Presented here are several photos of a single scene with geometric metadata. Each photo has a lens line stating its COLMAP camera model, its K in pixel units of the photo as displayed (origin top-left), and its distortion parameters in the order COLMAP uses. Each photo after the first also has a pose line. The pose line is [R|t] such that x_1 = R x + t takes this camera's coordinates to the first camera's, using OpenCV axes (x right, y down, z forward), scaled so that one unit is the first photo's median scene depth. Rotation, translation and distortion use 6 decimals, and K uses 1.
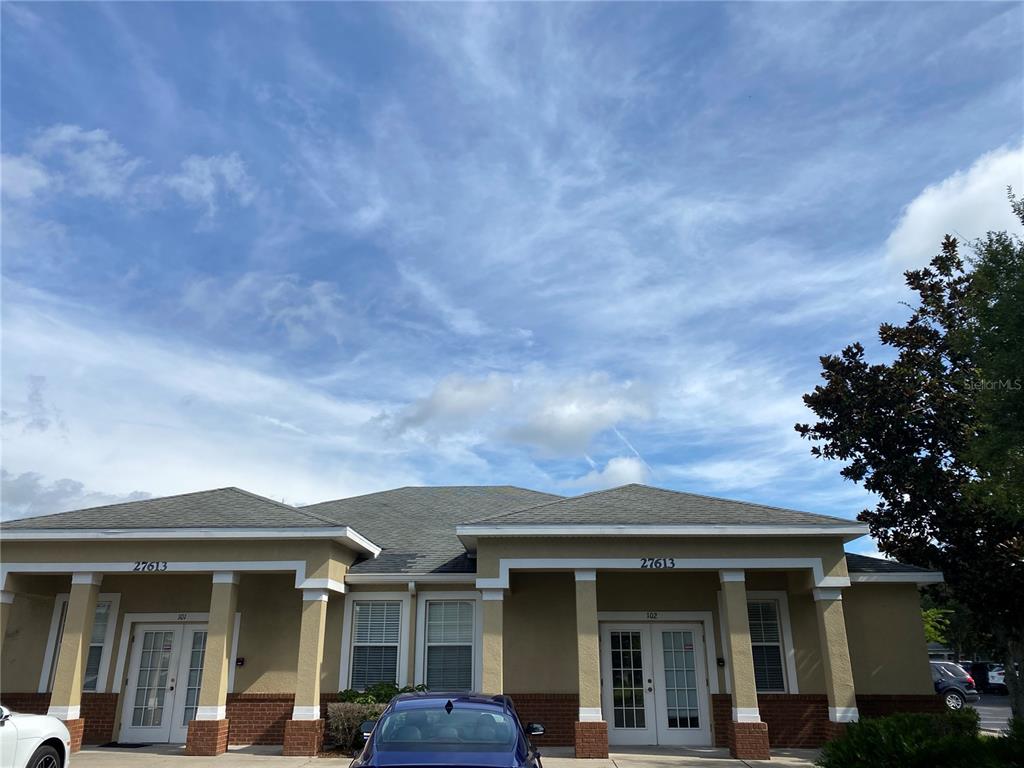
lens RADIAL K [[775.3, 0, 504.4], [0, 775.3, 368.1], [0, 0, 1]] dist [0.019127, -0.023686]
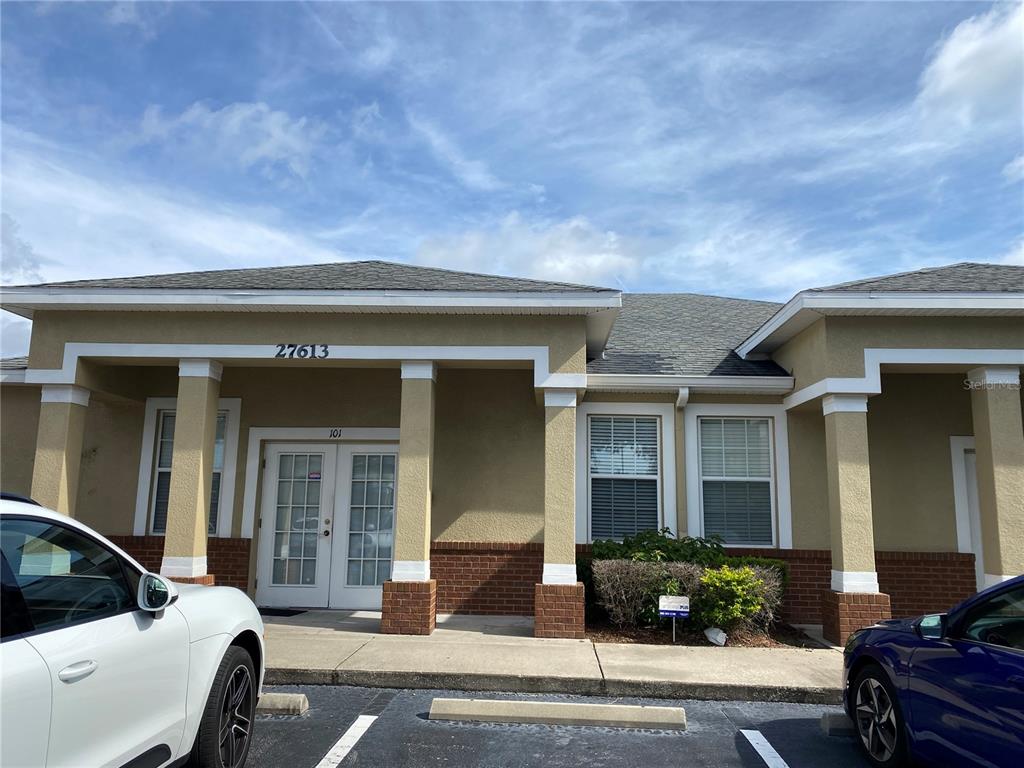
lens RADIAL K [[775.3, 0, 502.1], [0, 775.3, 370.2], [0, 0, 1]] dist [0.019127, -0.023686]
pose [[0.999796, 0.016386, -0.011769, -0.264694], [-0.013961, 0.983062, 0.182741, 0.141666], [0.014564, -0.182540, 0.983091, 0.351478]]
